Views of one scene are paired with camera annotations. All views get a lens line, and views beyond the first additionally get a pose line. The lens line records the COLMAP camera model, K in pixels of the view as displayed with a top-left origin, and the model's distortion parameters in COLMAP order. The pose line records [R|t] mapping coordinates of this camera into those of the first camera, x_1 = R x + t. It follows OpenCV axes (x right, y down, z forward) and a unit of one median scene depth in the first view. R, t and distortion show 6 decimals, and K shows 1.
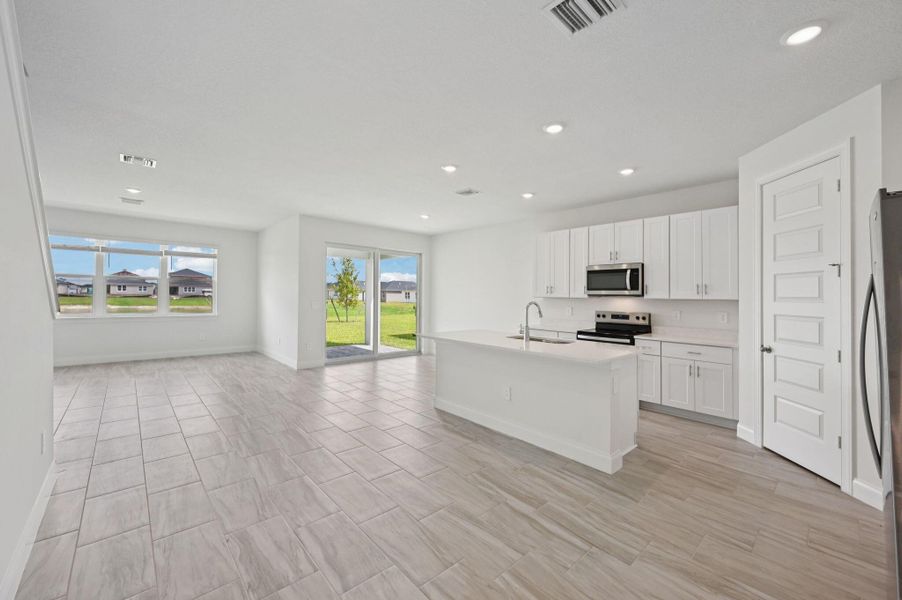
lens RADIAL K [[350.0, 0, 452.8], [0, 350.0, 295.8], [0, 0, 1]] dist [-0.000776, -0.000047]
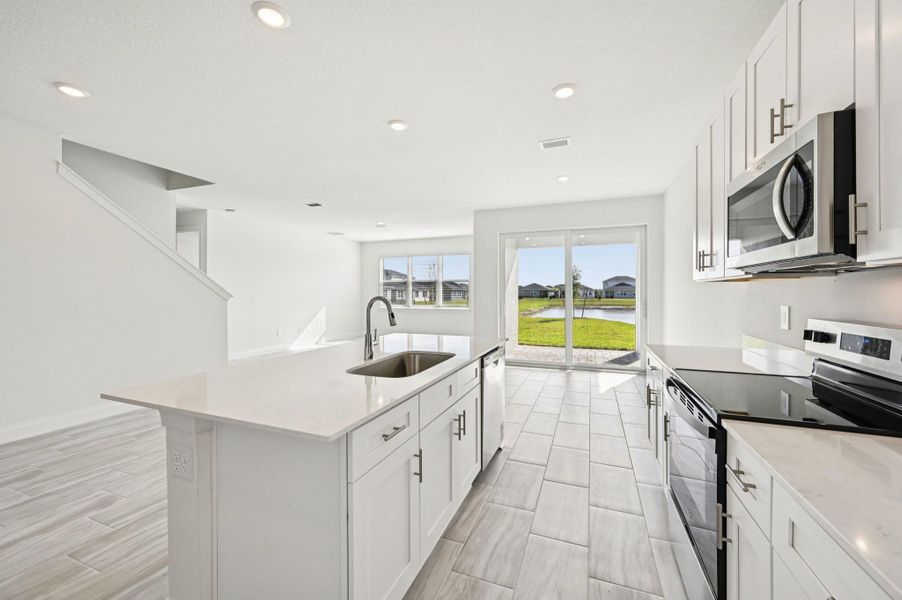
lens RADIAL K [[350.0, 0, 452.8], [0, 350.0, 295.8], [0, 0, 1]] dist [-0.000776, -0.000047]
pose [[0.443711, -0.010386, -0.896110, 0.619556], [0.016242, 0.999862, -0.003546, 0.020220], [0.896023, -0.012981, 0.443818, 0.687644]]
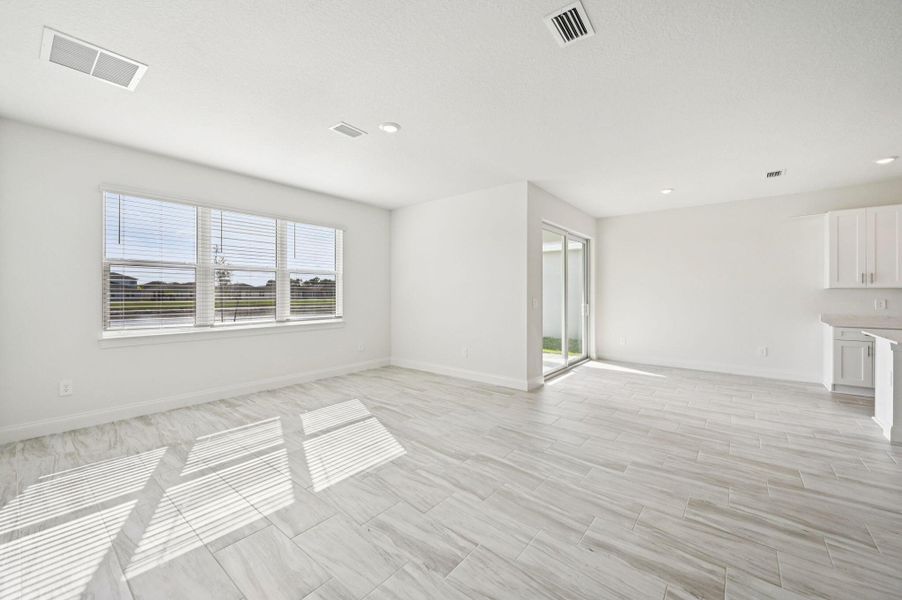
lens RADIAL K [[355.0, 0, 449.3], [0, 355.0, 291.7], [0, 0, 1]] dist [0.000215, -0.000089]
pose [[0.988339, -0.017537, 0.151258, -1.009781], [0.016205, 0.999818, 0.010039, -0.015470], [-0.151407, -0.007471, 0.988443, 0.396011]]
